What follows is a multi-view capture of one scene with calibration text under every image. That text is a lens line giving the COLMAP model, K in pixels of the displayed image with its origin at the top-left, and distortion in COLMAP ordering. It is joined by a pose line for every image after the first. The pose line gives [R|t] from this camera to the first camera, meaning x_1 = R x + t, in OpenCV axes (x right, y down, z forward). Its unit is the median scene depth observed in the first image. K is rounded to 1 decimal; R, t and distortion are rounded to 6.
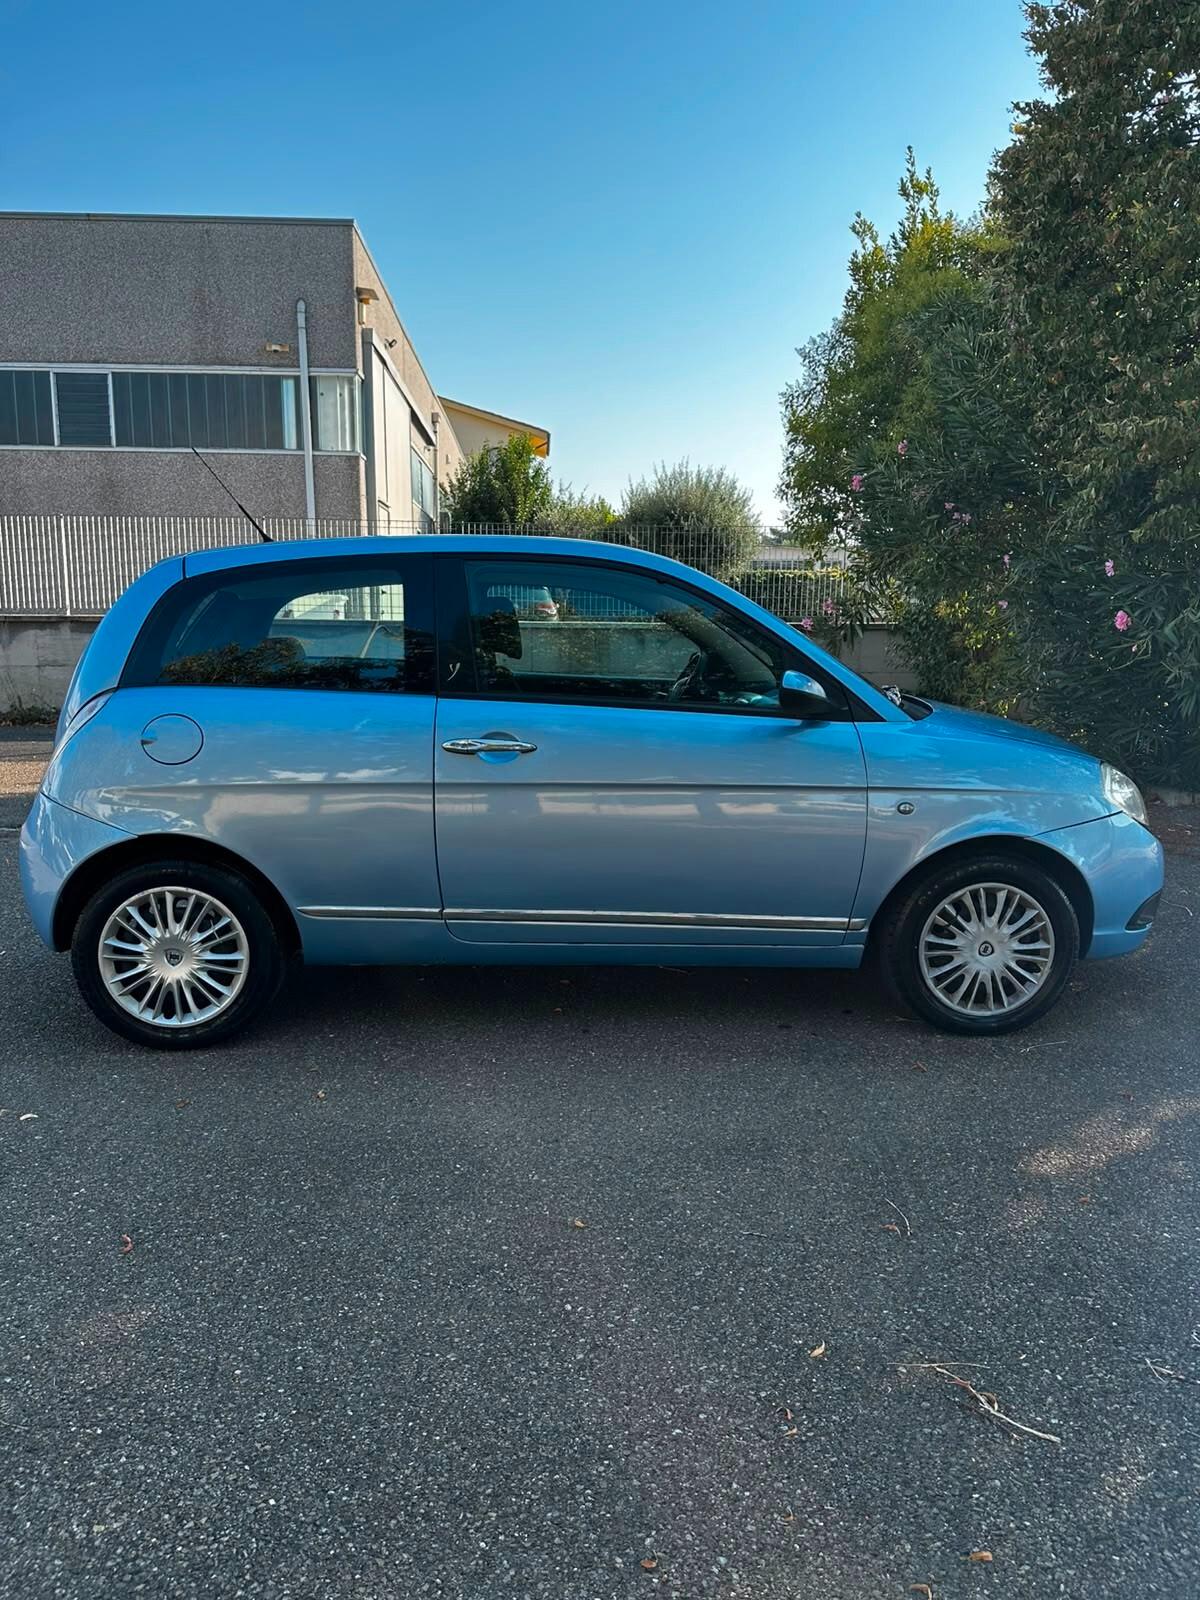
lens RADIAL K [[1138.0, 0, 598.6], [0, 1138.0, 787.2], [0, 0, 1]] dist [0.001453, -0.009662]
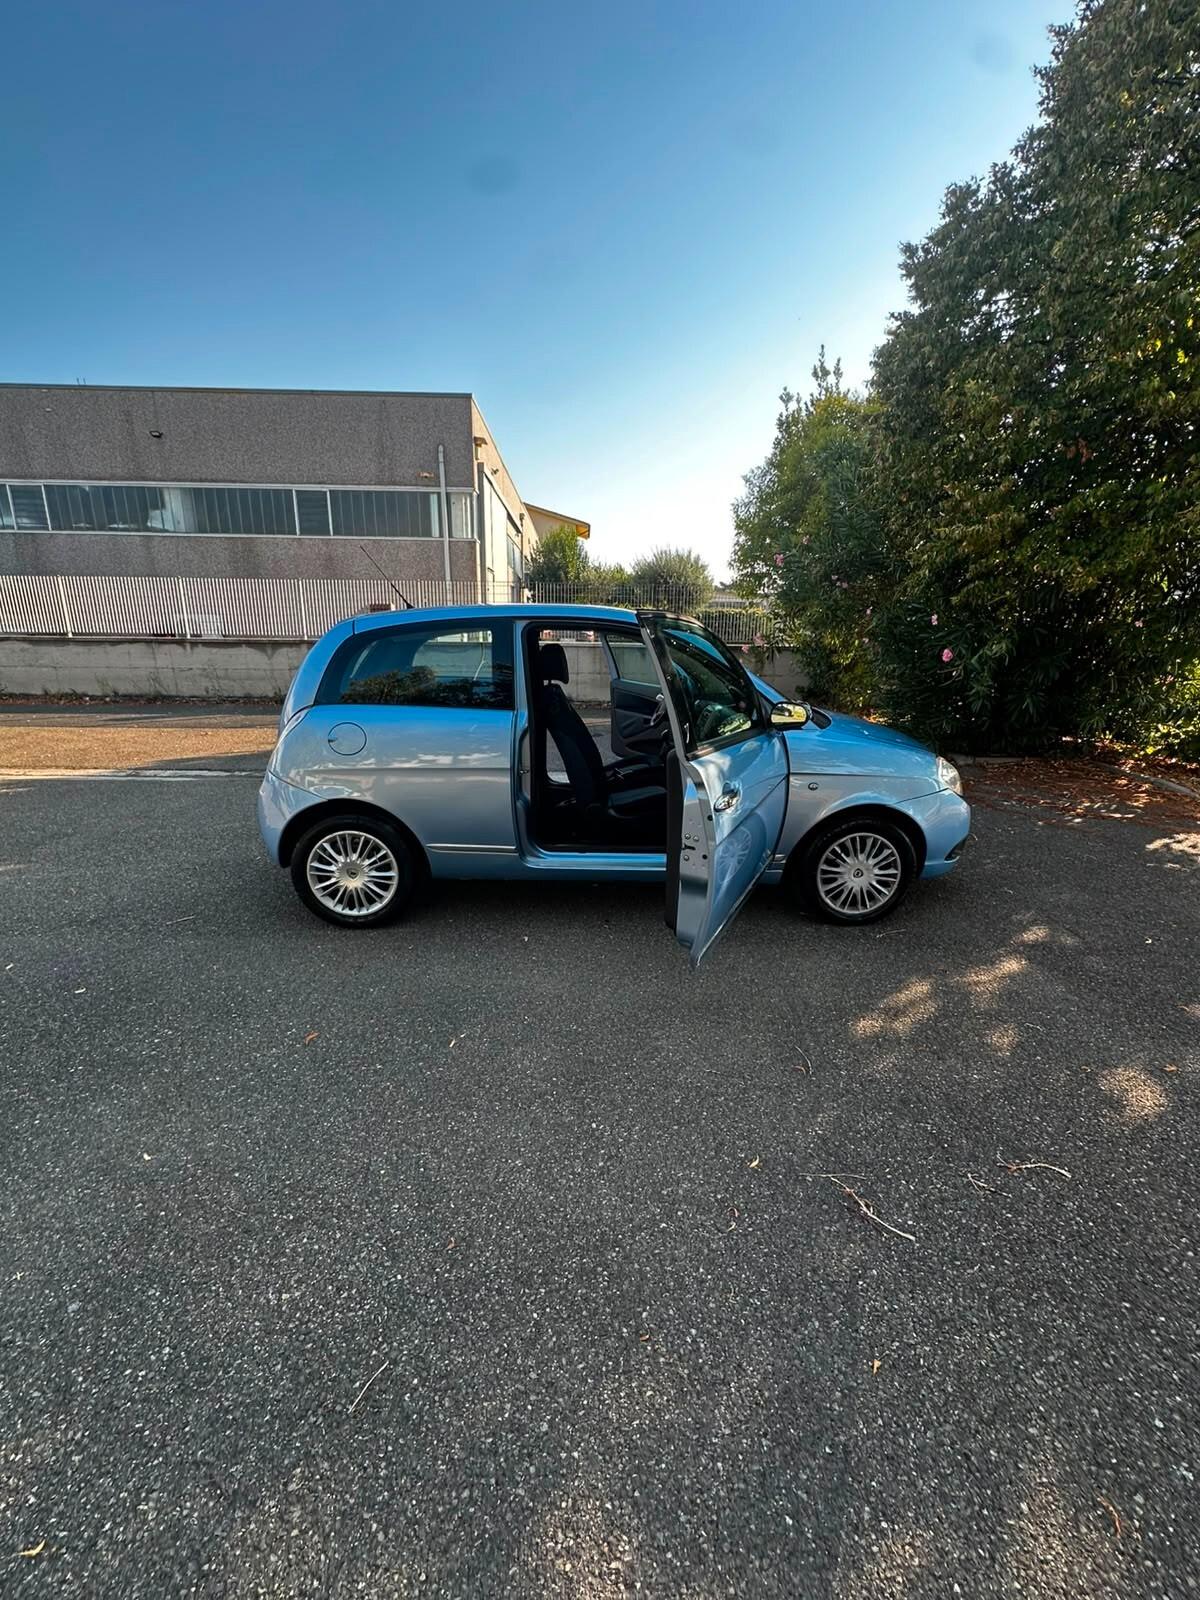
lens RADIAL K [[648.7, 0, 600.0], [0, 648.7, 800.0], [0, 0, 1]] dist [-0.027964, 0.014140]
pose [[0.999640, 0.012467, -0.023770, -0.001694], [-0.009996, 0.994795, 0.101405, -0.048210], [0.024910, -0.101131, 0.994561, 0.099225]]
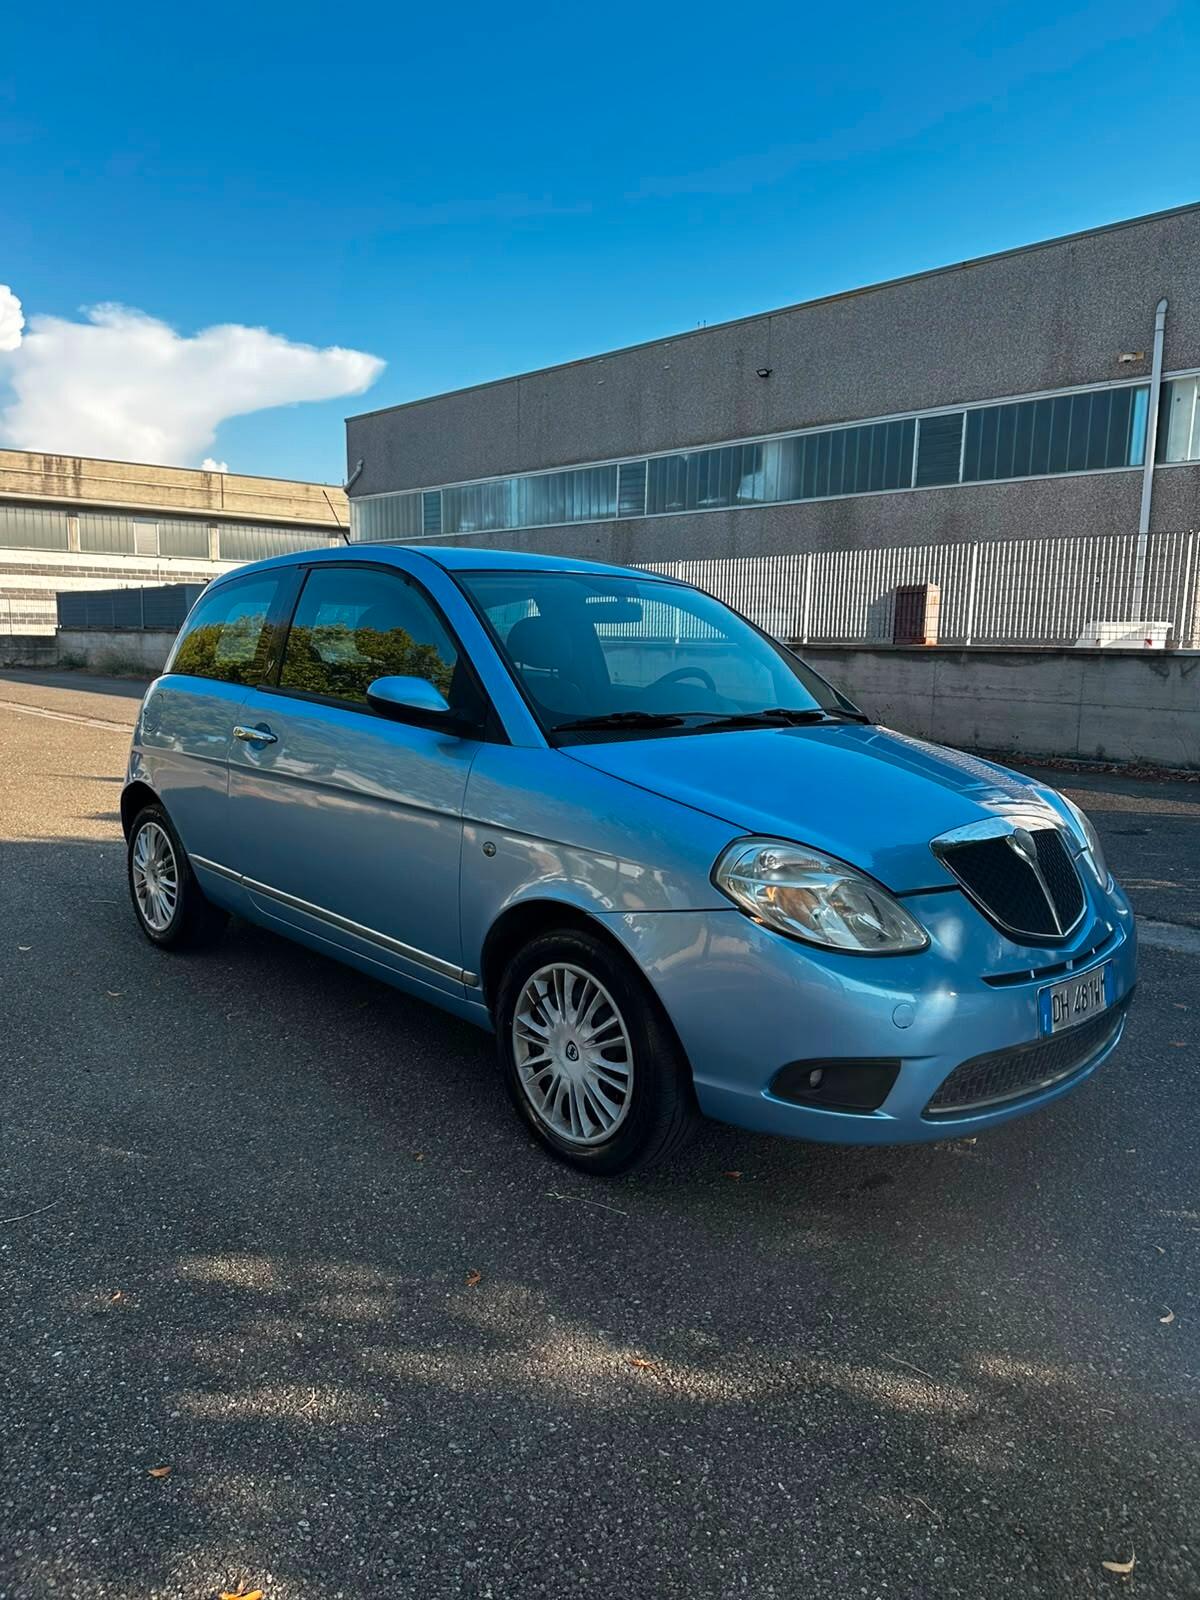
lens RADIAL K [[1100.6, 0, 600.0], [0, 1100.6, 800.0], [0, 0, 1]] dist [0.133736, -0.218455]
pose [[0.638784, 0.113124, -0.761024, 0.909265], [-0.124290, 0.991312, 0.043029, -0.063338], [0.759280, 0.067102, 0.647295, 0.508999]]
